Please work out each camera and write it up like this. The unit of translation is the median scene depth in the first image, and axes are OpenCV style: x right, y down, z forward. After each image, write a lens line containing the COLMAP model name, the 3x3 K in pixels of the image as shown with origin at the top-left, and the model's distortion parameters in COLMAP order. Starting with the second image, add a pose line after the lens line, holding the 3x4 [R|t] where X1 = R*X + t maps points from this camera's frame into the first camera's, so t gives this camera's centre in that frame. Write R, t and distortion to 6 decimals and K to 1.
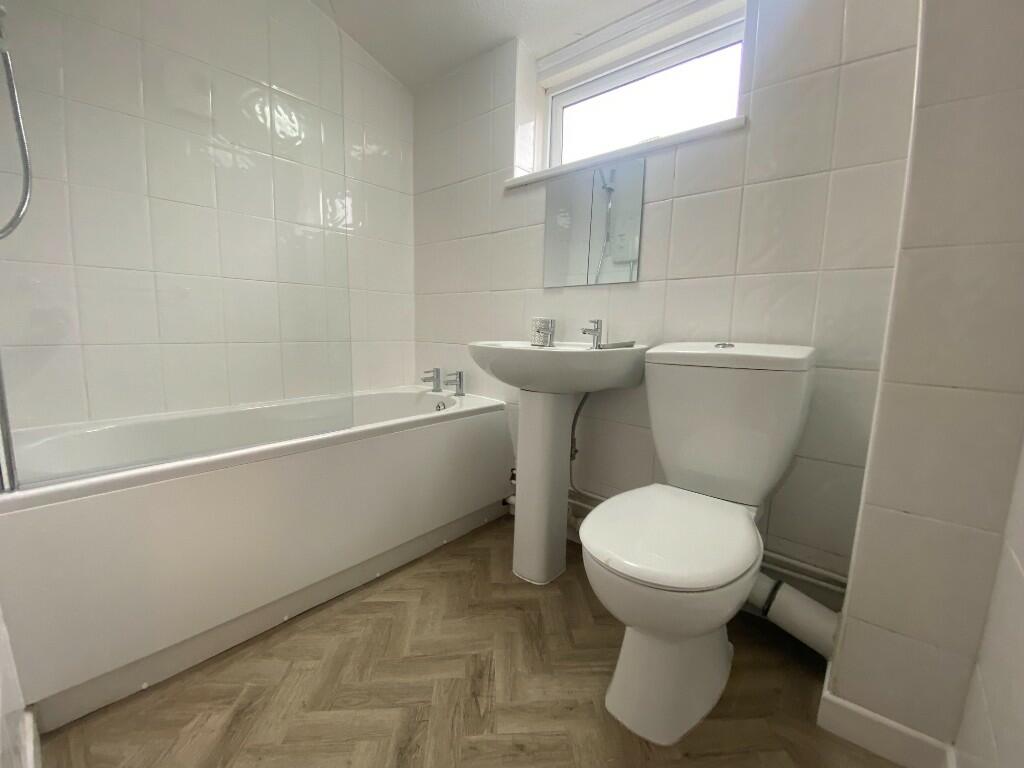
lens RADIAL K [[408.0, 0, 512.0], [0, 408.0, 384.0], [0, 0, 1]] dist [0.002089, -0.014550]
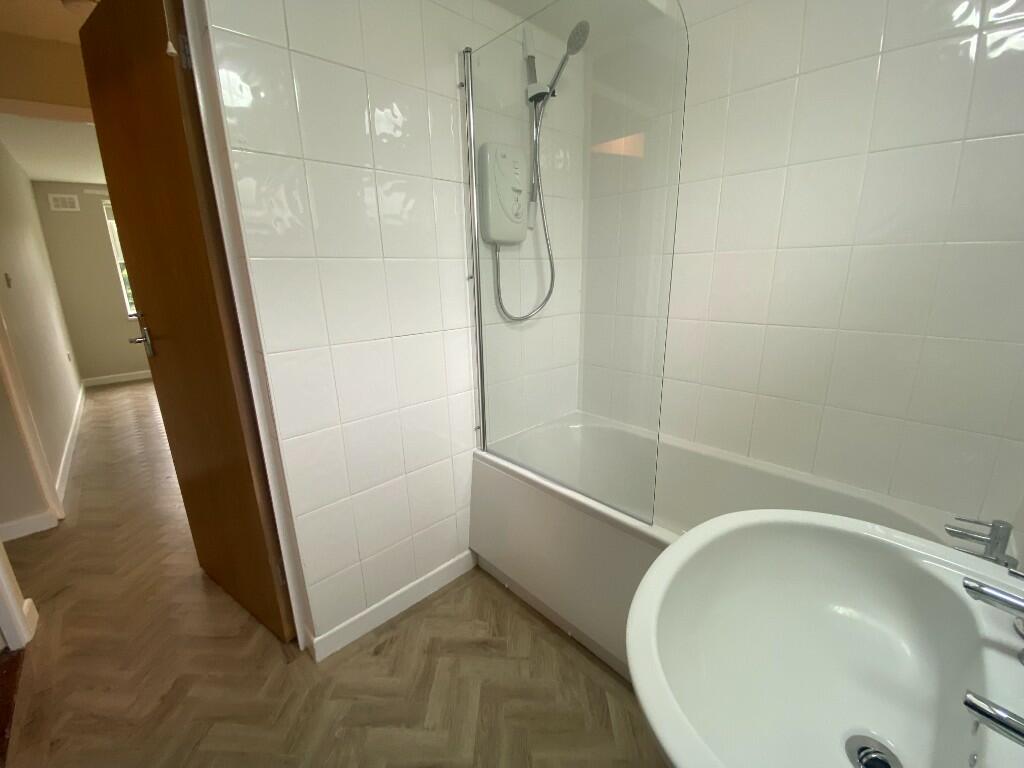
lens RADIAL K [[408.0, 0, 512.0], [0, 408.0, 384.0], [0, 0, 1]] dist [0.002089, -0.014550]
pose [[-0.094985, 0.241372, -0.965773, 0.512050], [-0.119415, 0.960391, 0.251772, -0.476718], [0.988290, 0.139243, -0.062399, 0.952801]]
